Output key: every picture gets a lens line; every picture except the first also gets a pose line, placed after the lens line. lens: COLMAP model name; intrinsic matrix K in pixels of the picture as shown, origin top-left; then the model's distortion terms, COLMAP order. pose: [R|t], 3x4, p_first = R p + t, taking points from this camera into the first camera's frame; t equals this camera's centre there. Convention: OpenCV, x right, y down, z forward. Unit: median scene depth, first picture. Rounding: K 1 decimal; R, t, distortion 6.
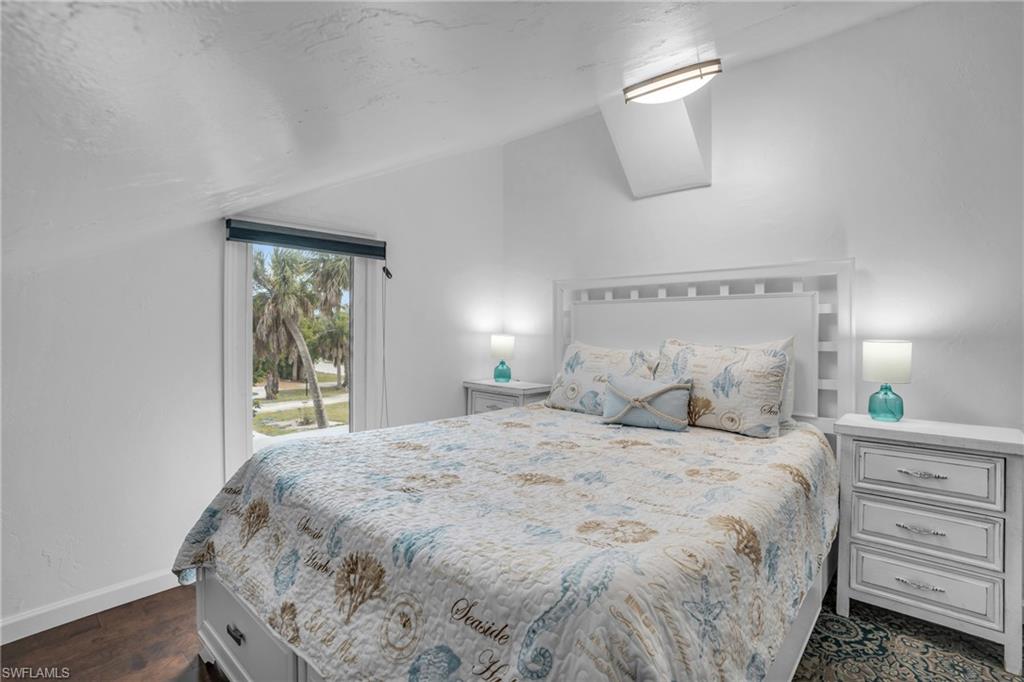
lens RADIAL K [[475.9, 0, 514.3], [0, 475.9, 340.9], [0, 0, 1]] dist [-0.033508, 0.000964]
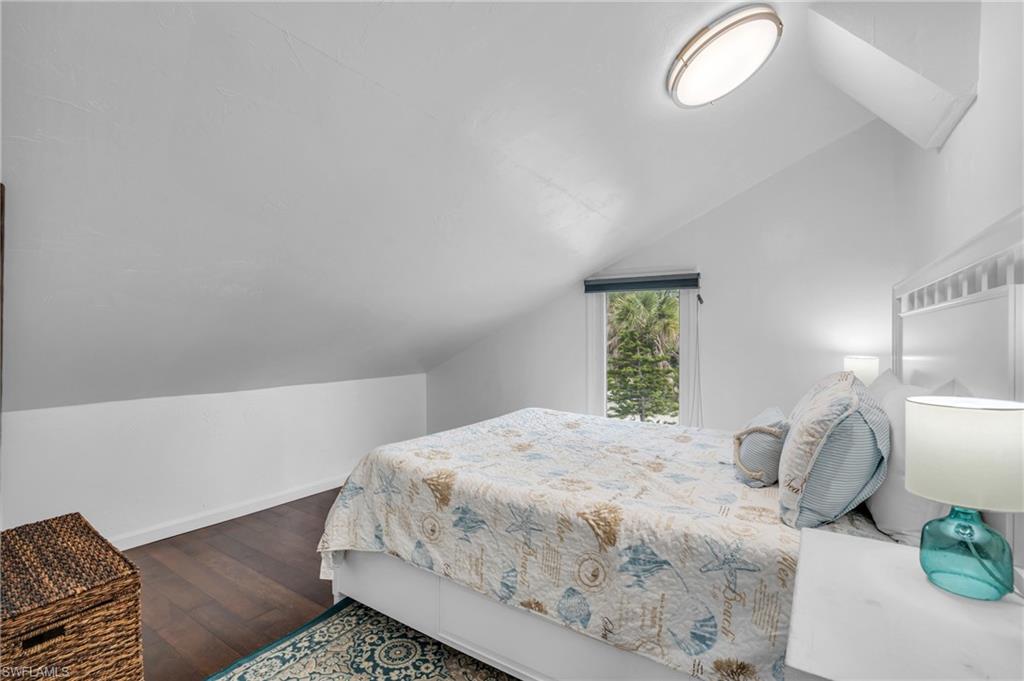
lens RADIAL K [[475.9, 0, 514.3], [0, 475.9, 340.4], [0, 0, 1]] dist [-0.033508, 0.000964]
pose [[0.160693, 0.003347, -0.986999, 1.011330], [-0.038612, 0.999250, -0.002898, -0.029283], [0.986249, 0.038576, 0.160702, 0.468630]]
